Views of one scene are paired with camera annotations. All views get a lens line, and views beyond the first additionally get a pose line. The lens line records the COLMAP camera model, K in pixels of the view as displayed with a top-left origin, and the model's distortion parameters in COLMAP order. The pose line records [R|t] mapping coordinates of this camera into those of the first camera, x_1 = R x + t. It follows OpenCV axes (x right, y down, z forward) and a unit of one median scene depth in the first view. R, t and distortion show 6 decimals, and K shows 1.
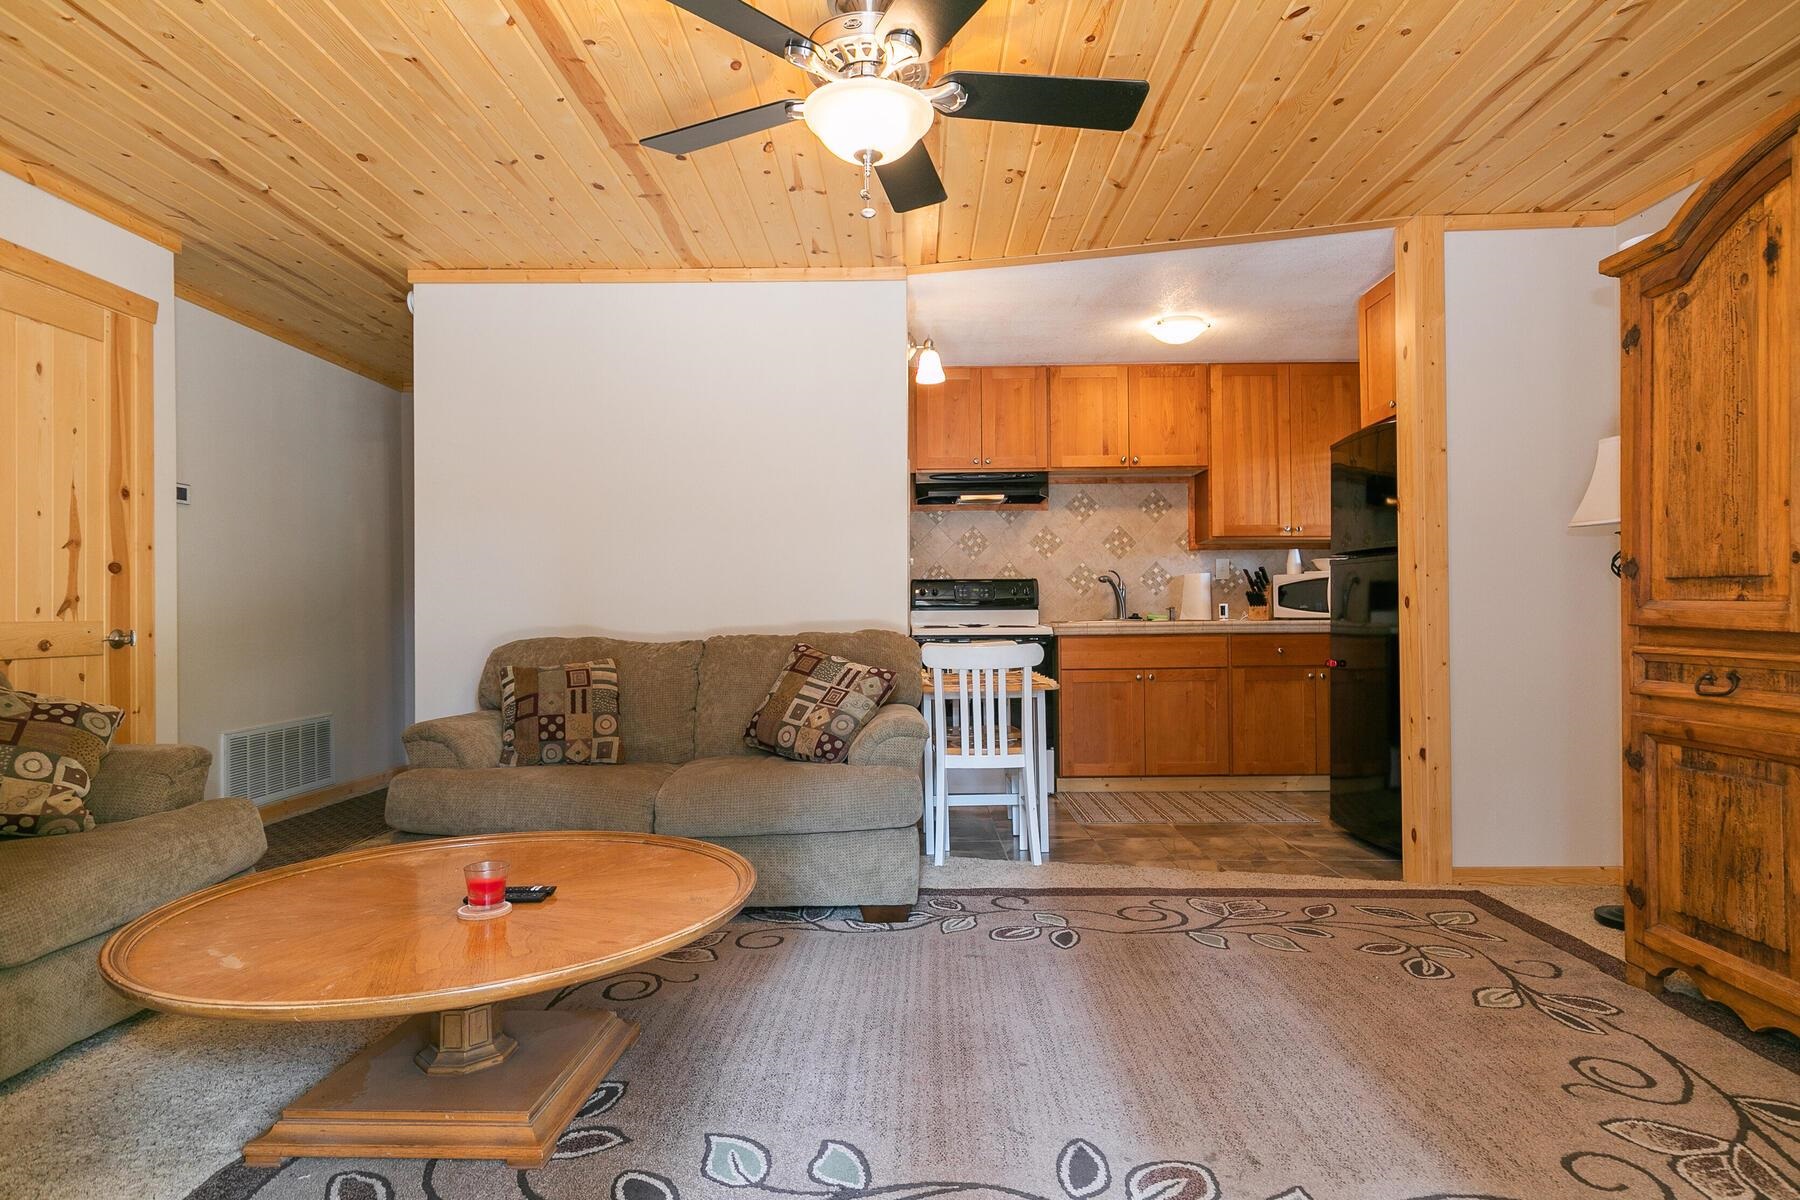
lens RADIAL K [[1005.6, 0, 884.3], [0, 1005.6, 571.1], [0, 0, 1]] dist [0.001236, 0.000276]
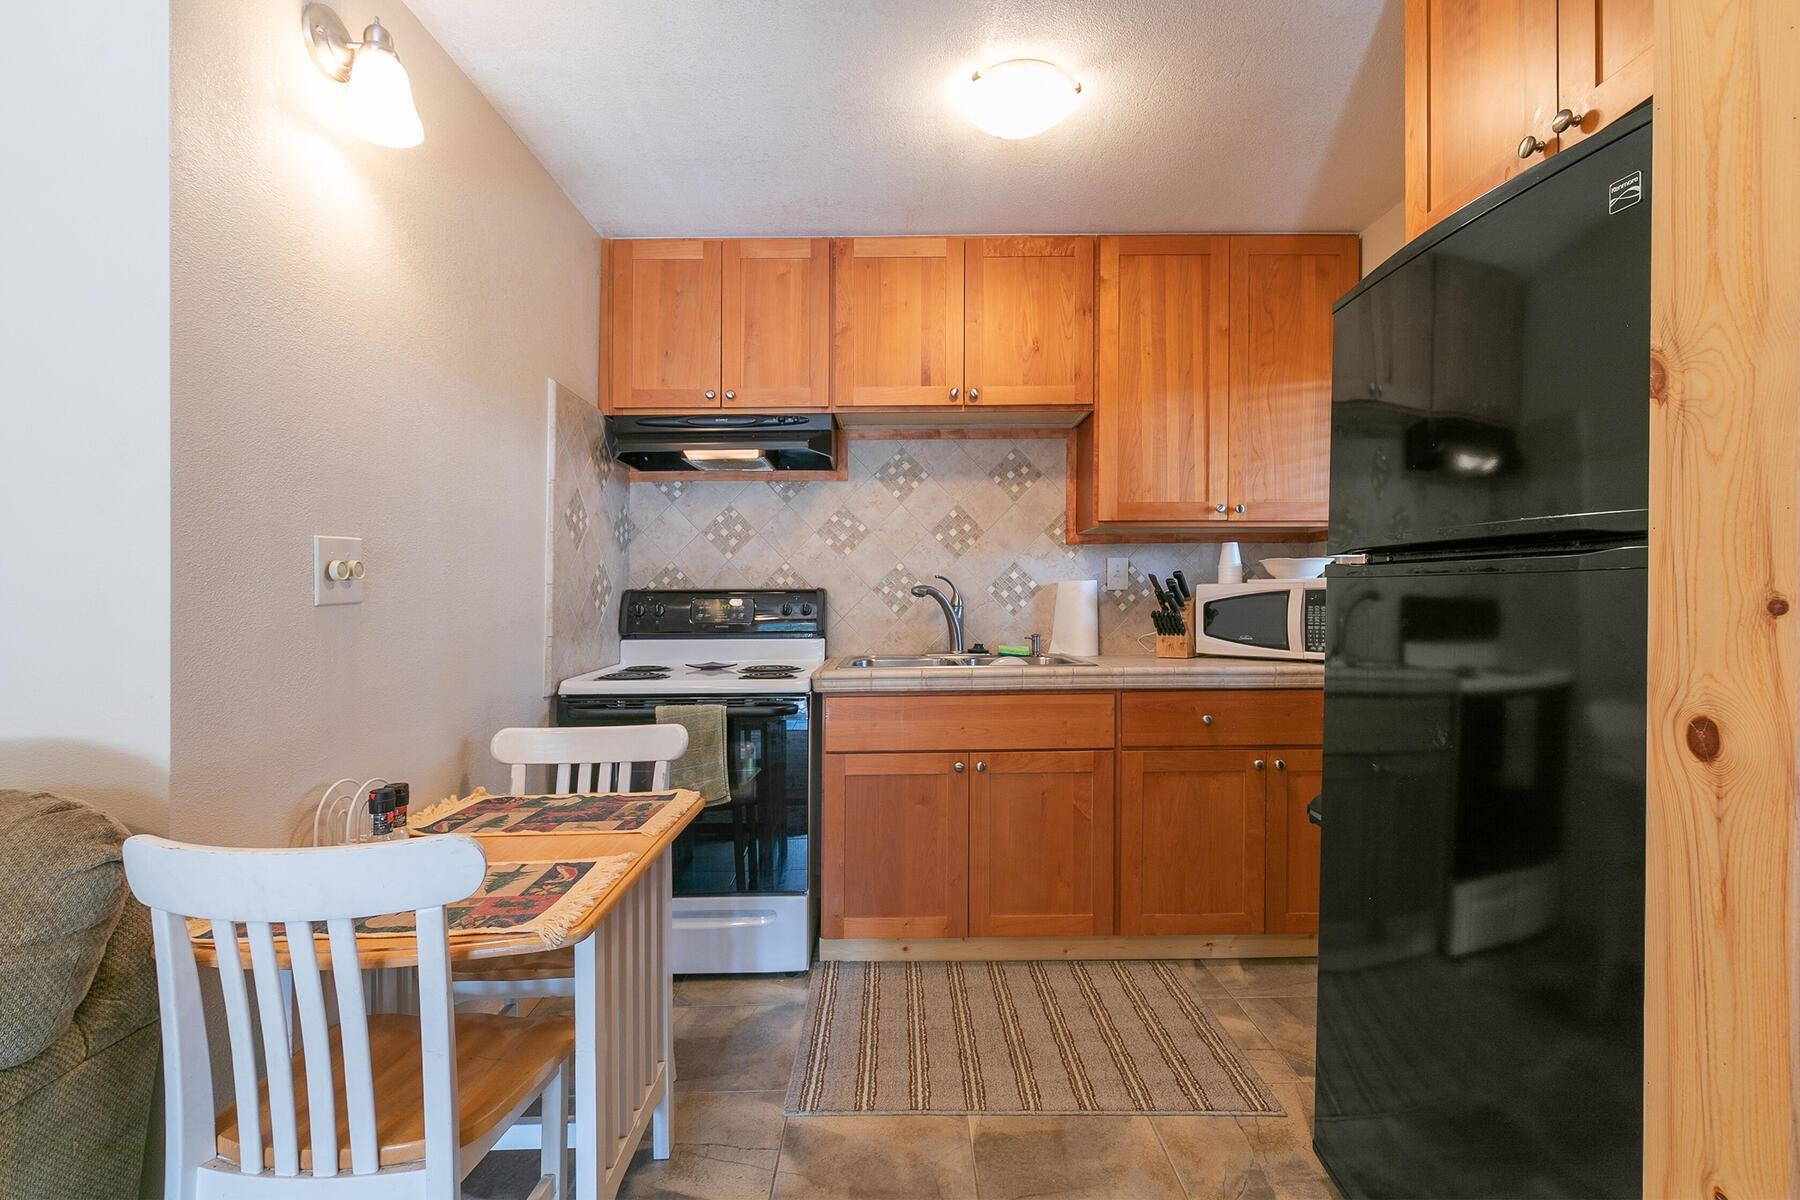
lens RADIAL K [[797.5, 0, 900.0], [0, 797.5, 600.0], [0, 0, 1]] dist [-0.000518, -0.000021]
pose [[0.999840, 0.001408, 0.017822, 0.196081], [-0.002278, 0.998801, 0.048902, -0.010112], [-0.017732, -0.048935, 0.998645, 0.513861]]
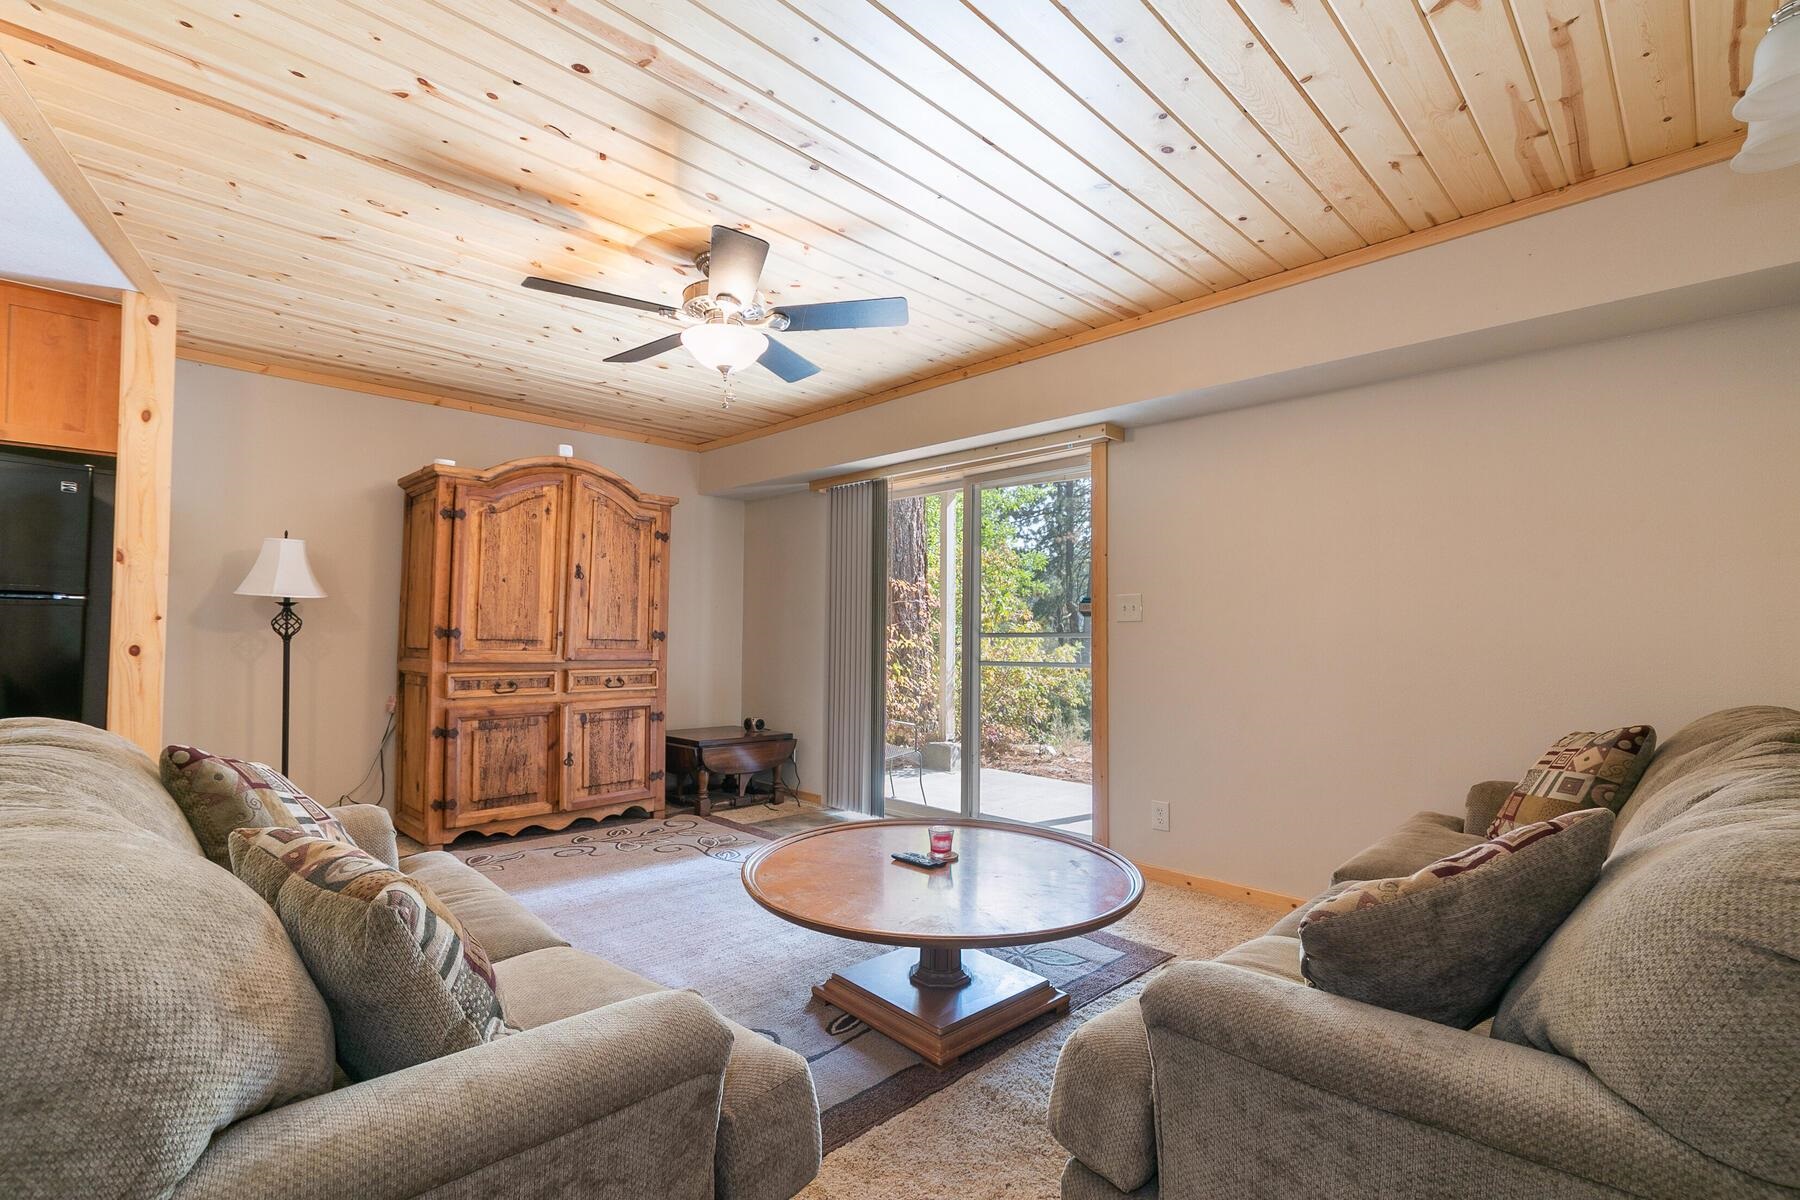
lens RADIAL K [[797.5, 0, 900.0], [0, 797.5, 600.0], [0, 0, 1]] dist [-0.000518, -0.000021]
pose [[-0.717426, 0.031063, 0.695941, -0.419455], [-0.032001, 0.996481, -0.077466, 0.010859], [-0.695899, -0.077847, -0.713908, 0.673870]]
